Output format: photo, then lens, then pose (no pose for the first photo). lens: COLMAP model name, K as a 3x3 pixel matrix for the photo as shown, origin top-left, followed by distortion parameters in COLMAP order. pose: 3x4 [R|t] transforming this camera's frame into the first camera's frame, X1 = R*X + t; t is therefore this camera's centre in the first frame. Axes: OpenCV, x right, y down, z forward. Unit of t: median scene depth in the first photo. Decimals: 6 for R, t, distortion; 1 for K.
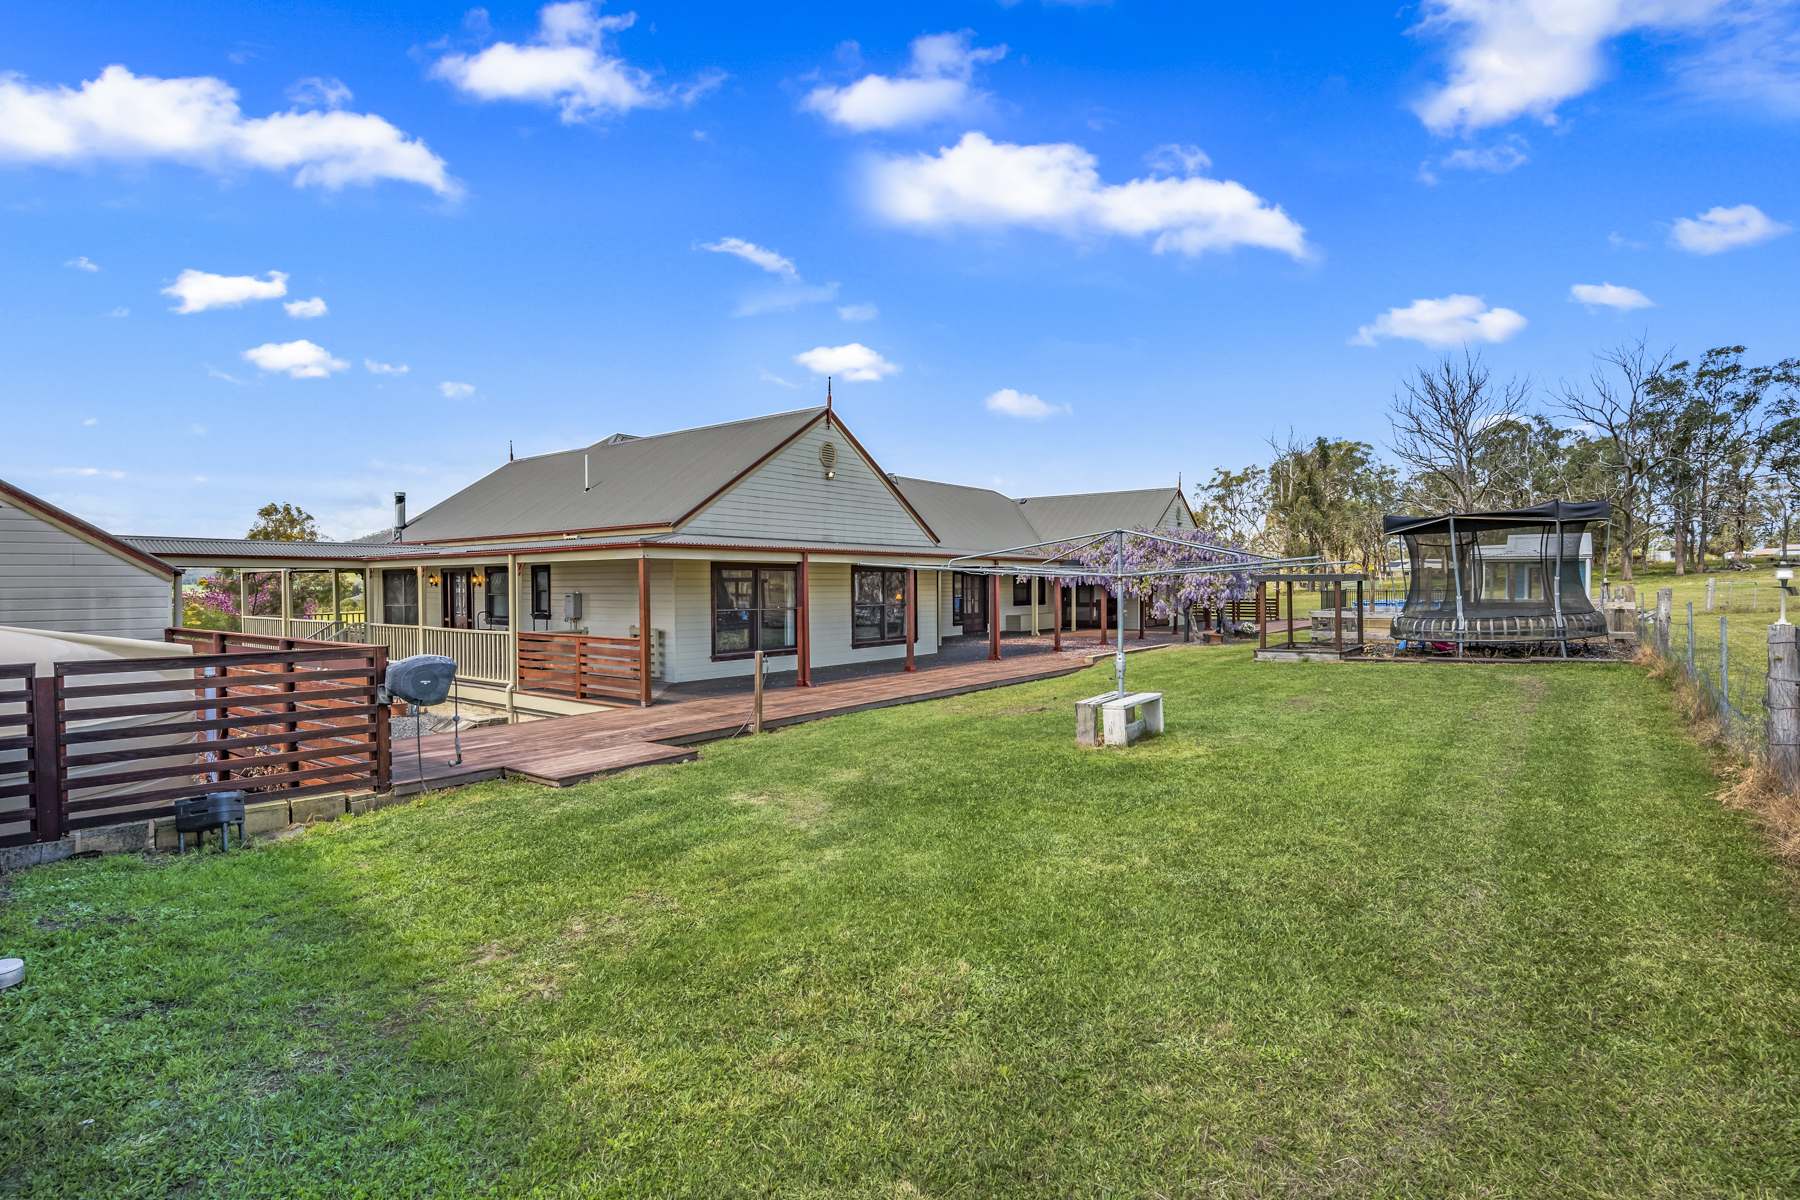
lens RADIAL K [[889.0, 0, 906.8], [0, 889.0, 592.1], [0, 0, 1]] dist [-0.004722, -0.000057]
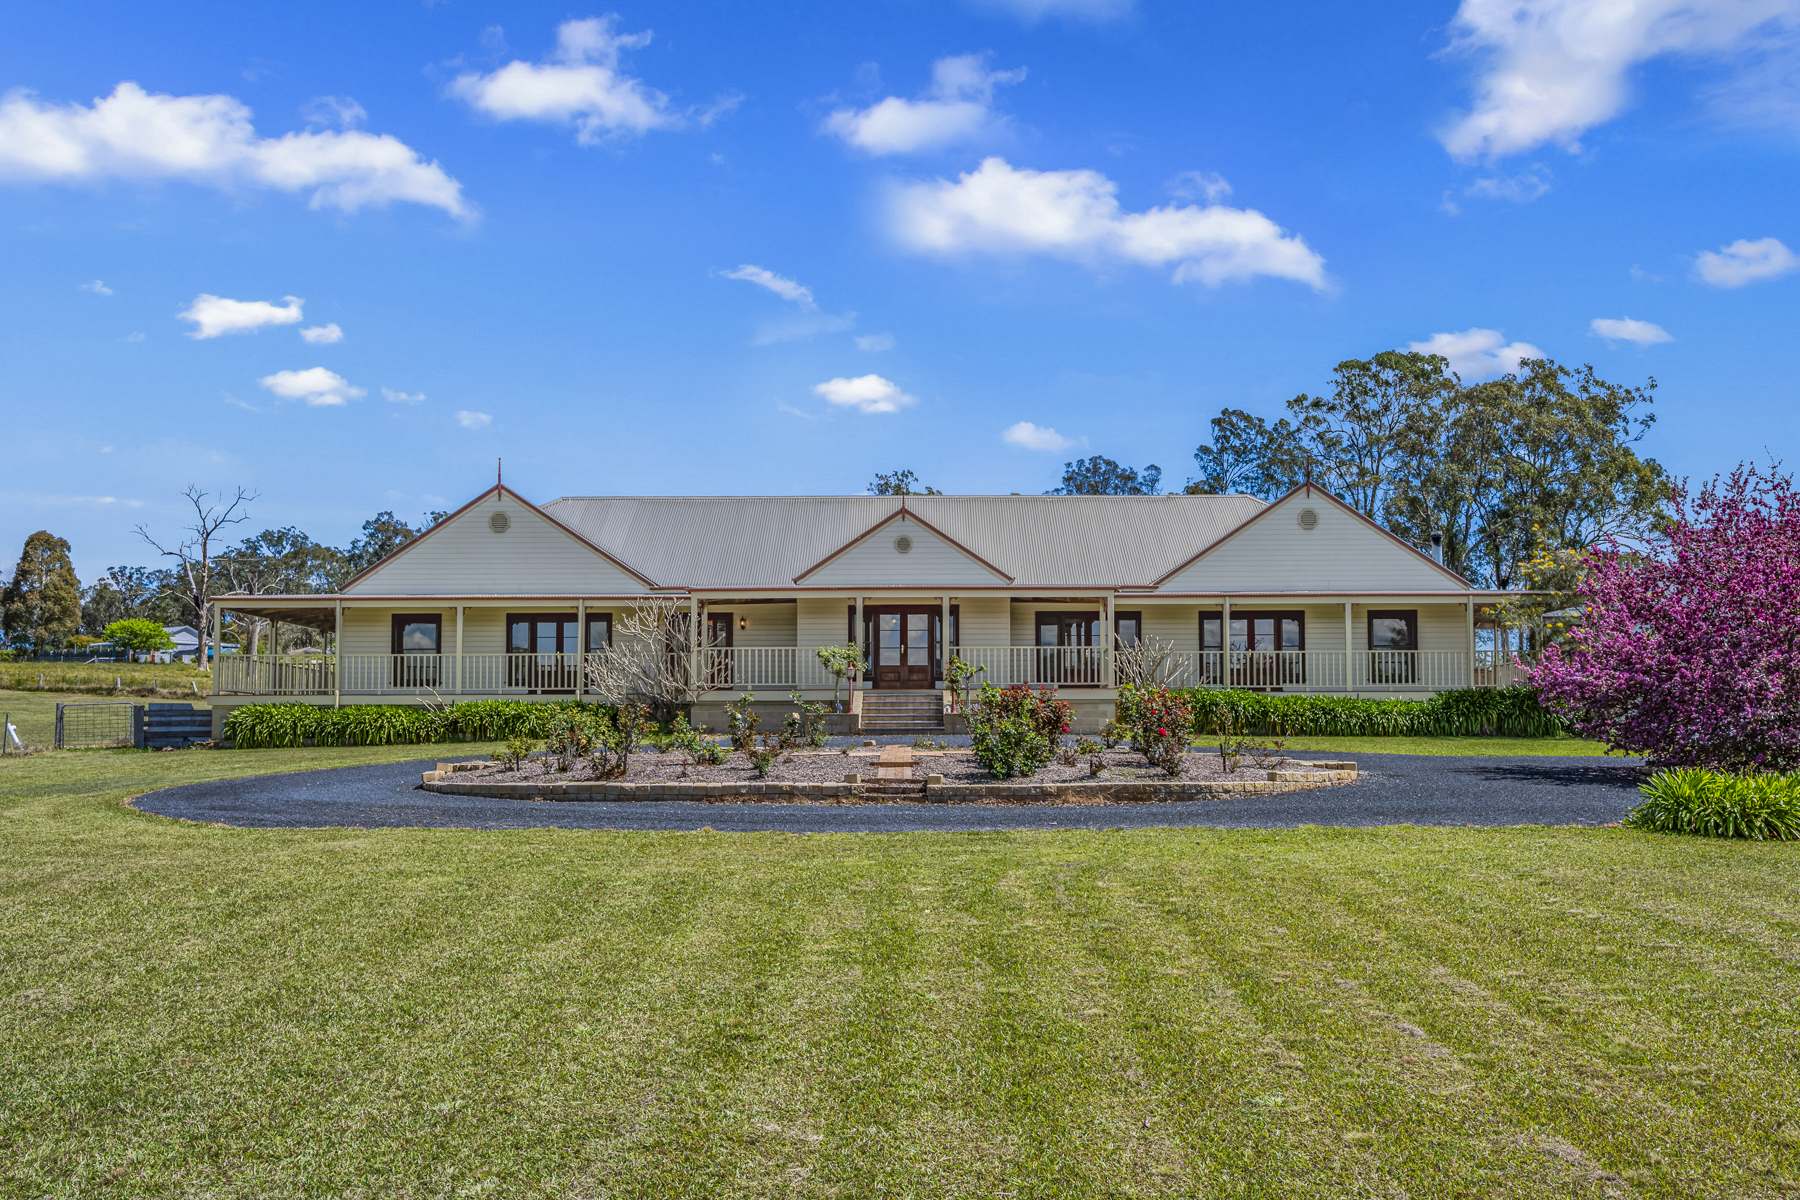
lens RADIAL K [[1562.3, 0, 898.1], [0, 1562.3, 603.3], [0, 0, 1]] dist [-0.000146, -0.003334]
pose [[0.994977, 0.003784, -0.100036, 0.143107], [-0.004017, 0.999990, -0.002133, -0.022619], [0.100027, 0.002524, 0.994981, -0.712123]]
